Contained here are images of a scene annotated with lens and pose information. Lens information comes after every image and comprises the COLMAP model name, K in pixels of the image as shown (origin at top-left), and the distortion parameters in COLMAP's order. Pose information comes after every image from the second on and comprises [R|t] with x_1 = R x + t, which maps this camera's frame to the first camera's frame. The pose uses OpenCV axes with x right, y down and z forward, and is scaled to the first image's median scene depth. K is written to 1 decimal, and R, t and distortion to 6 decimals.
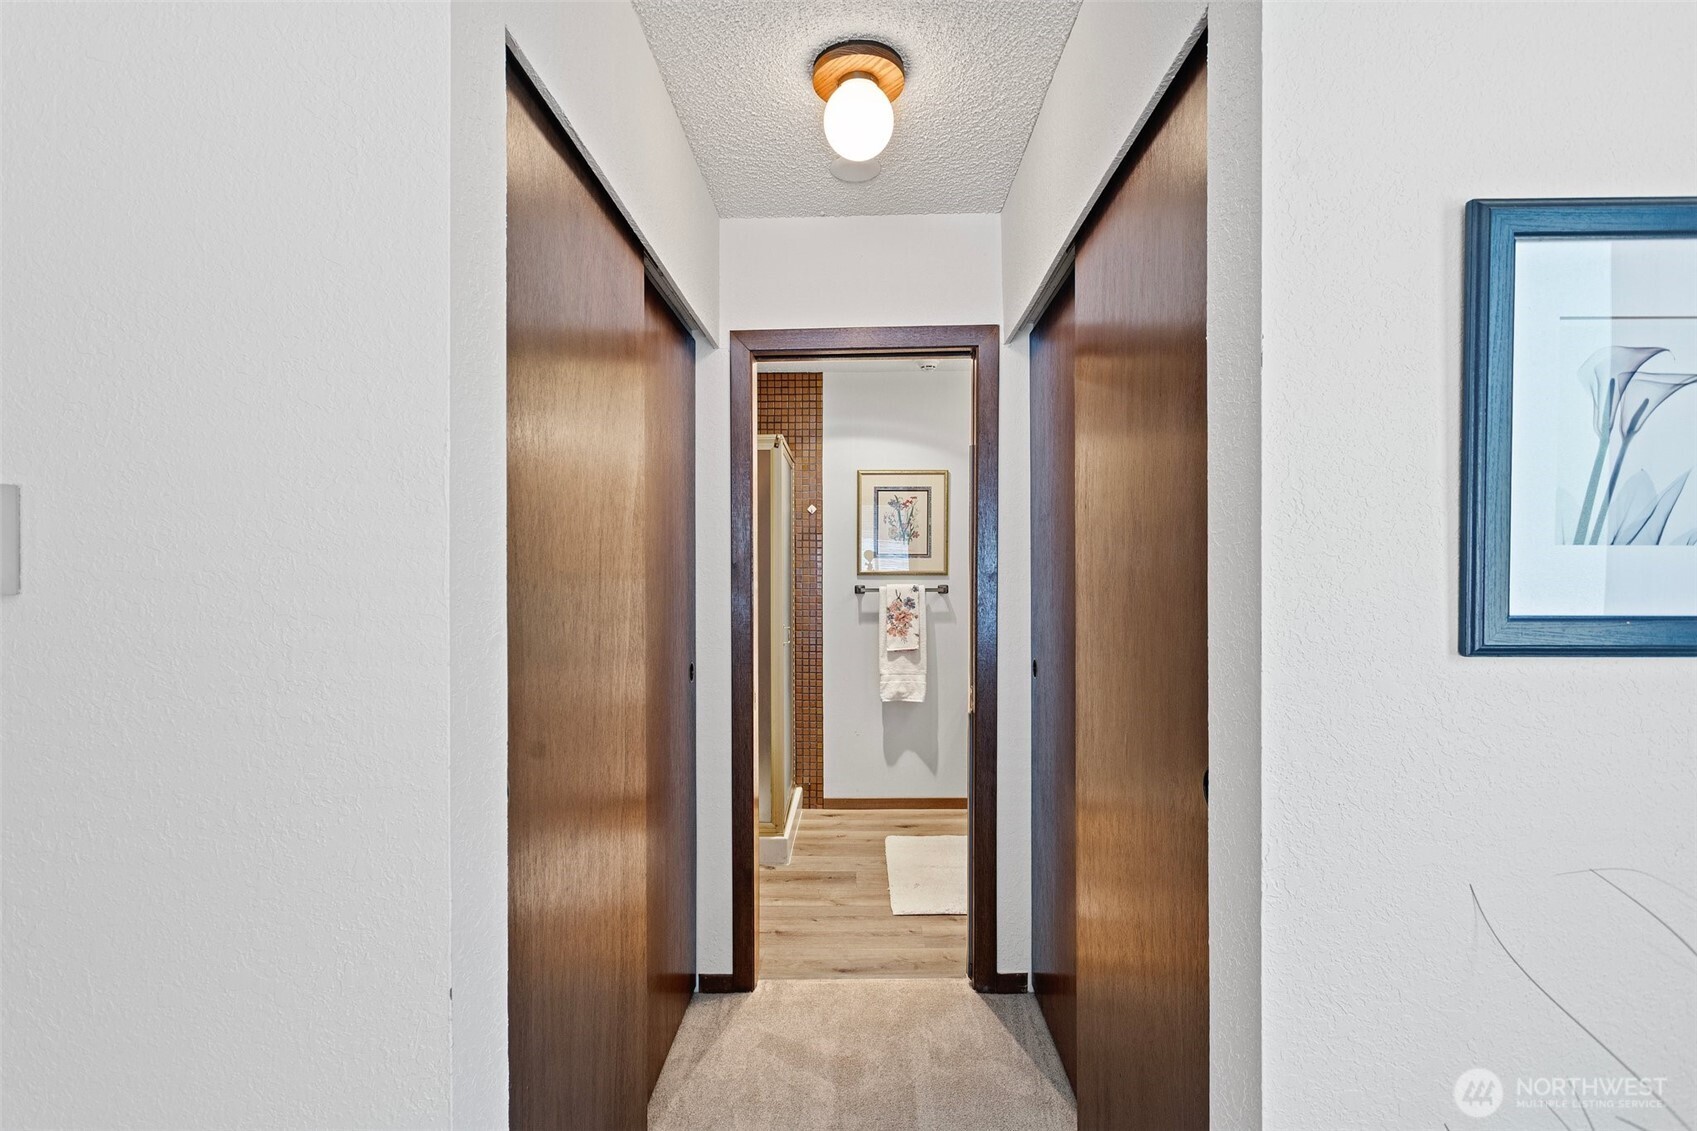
lens RADIAL K [[811.0, 0, 849.3], [0, 811.0, 559.6], [0, 0, 1]] dist [0.003235, 0.000190]
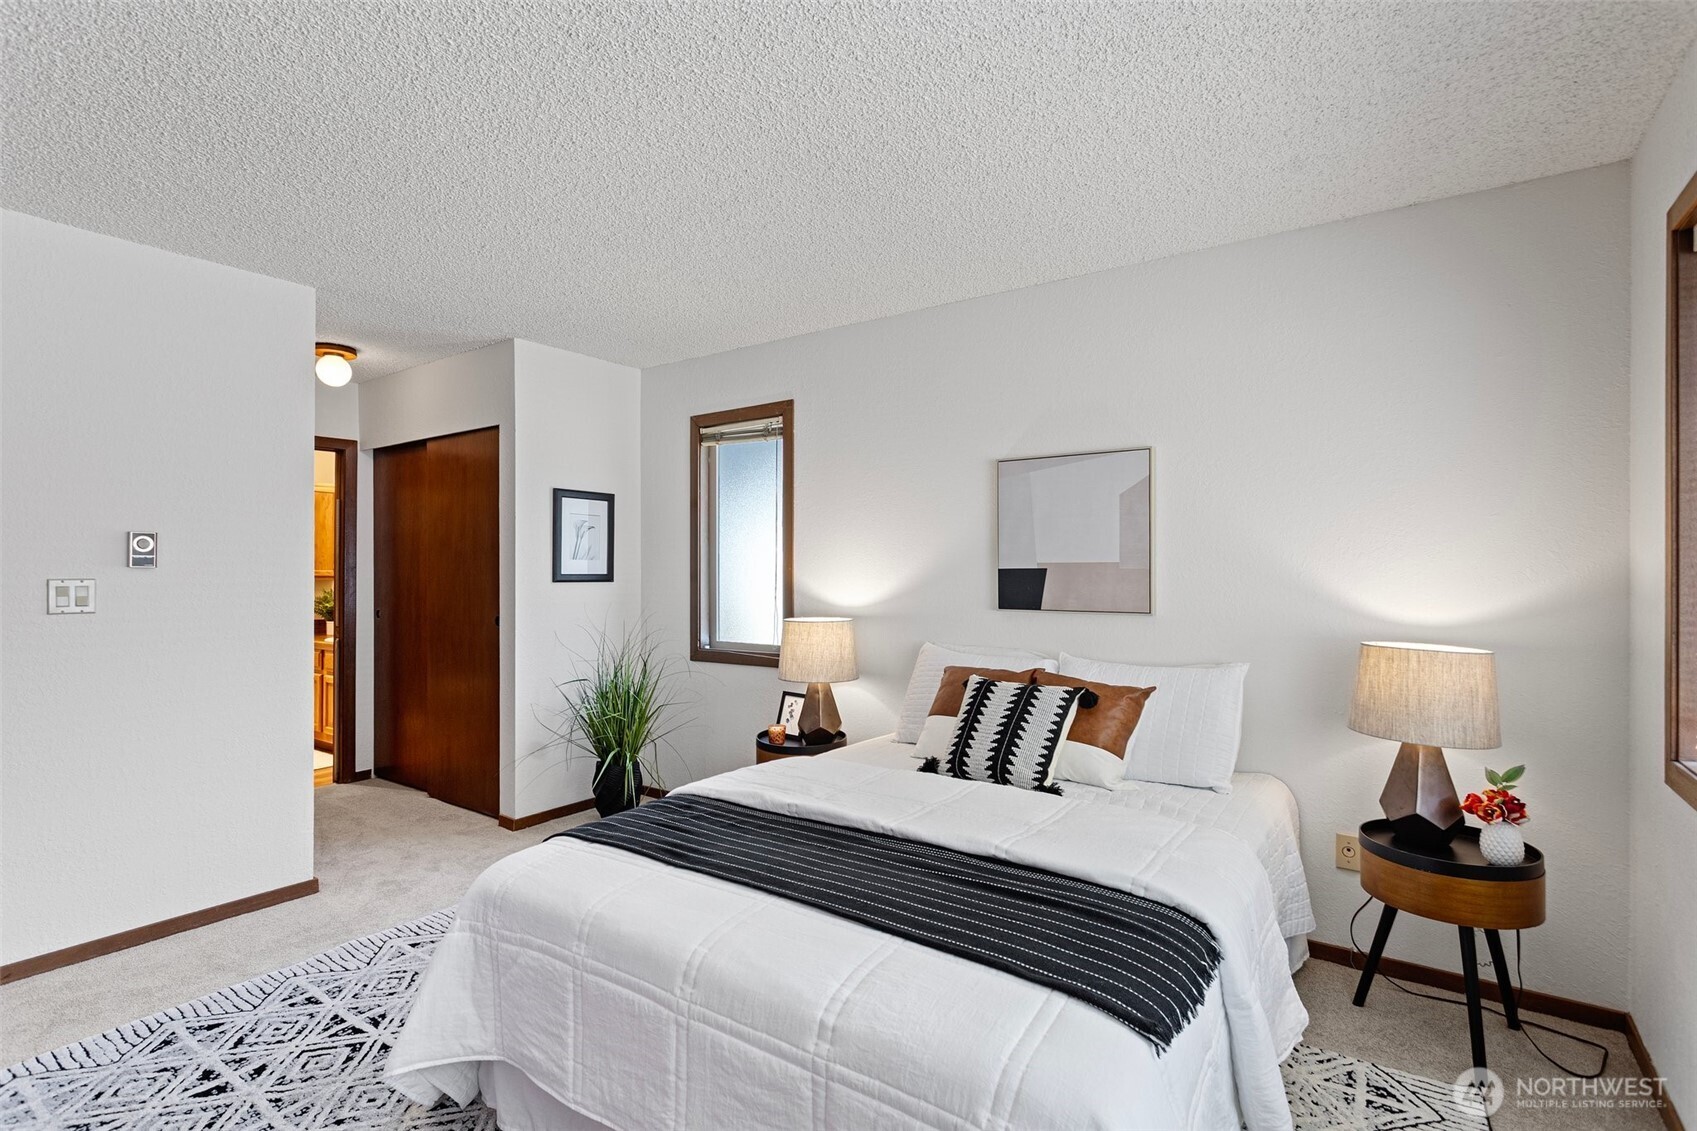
lens RADIAL K [[811.0, 0, 849.3], [0, 811.0, 559.6], [0, 0, 1]] dist [0.003235, 0.000190]
pose [[0.563136, 0.002157, 0.826361, -1.981224], [-0.003804, 0.999993, -0.000018, -0.020253], [-0.826355, -0.003133, 0.563141, -2.809713]]
